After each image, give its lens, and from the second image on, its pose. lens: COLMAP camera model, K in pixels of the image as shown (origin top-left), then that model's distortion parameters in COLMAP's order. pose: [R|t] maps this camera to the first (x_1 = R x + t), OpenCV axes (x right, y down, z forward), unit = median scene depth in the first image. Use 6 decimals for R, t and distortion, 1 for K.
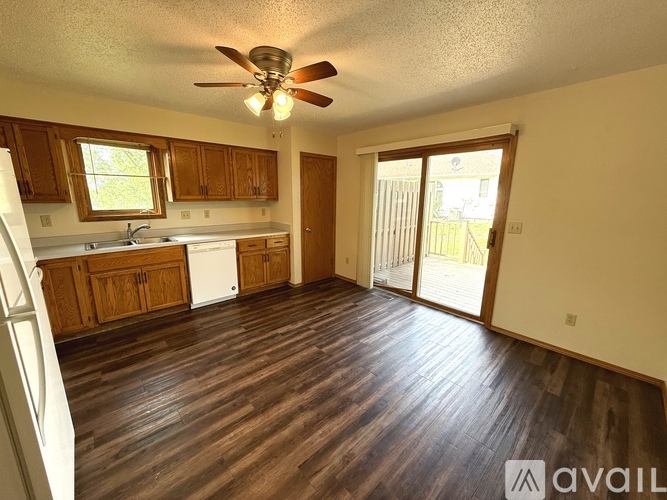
lens RADIAL K [[266.9, 0, 331.1], [0, 266.9, 250.2], [0, 0, 1]] dist [0.003083, 0.000193]
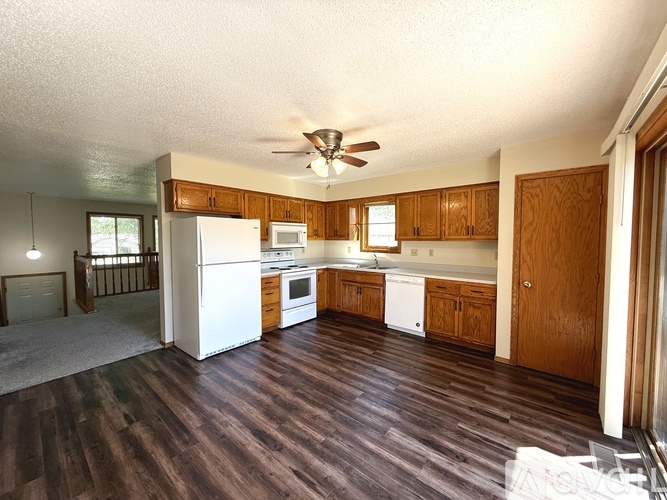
lens RADIAL K [[266.9, 0, 333.1], [0, 266.9, 249.8], [0, 0, 1]] dist [0.003083, 0.000193]
pose [[0.128626, 0.036502, -0.991021, 0.661178], [-0.201061, 0.979528, 0.009982, -0.091046], [0.971097, 0.197972, 0.133332, 0.545292]]
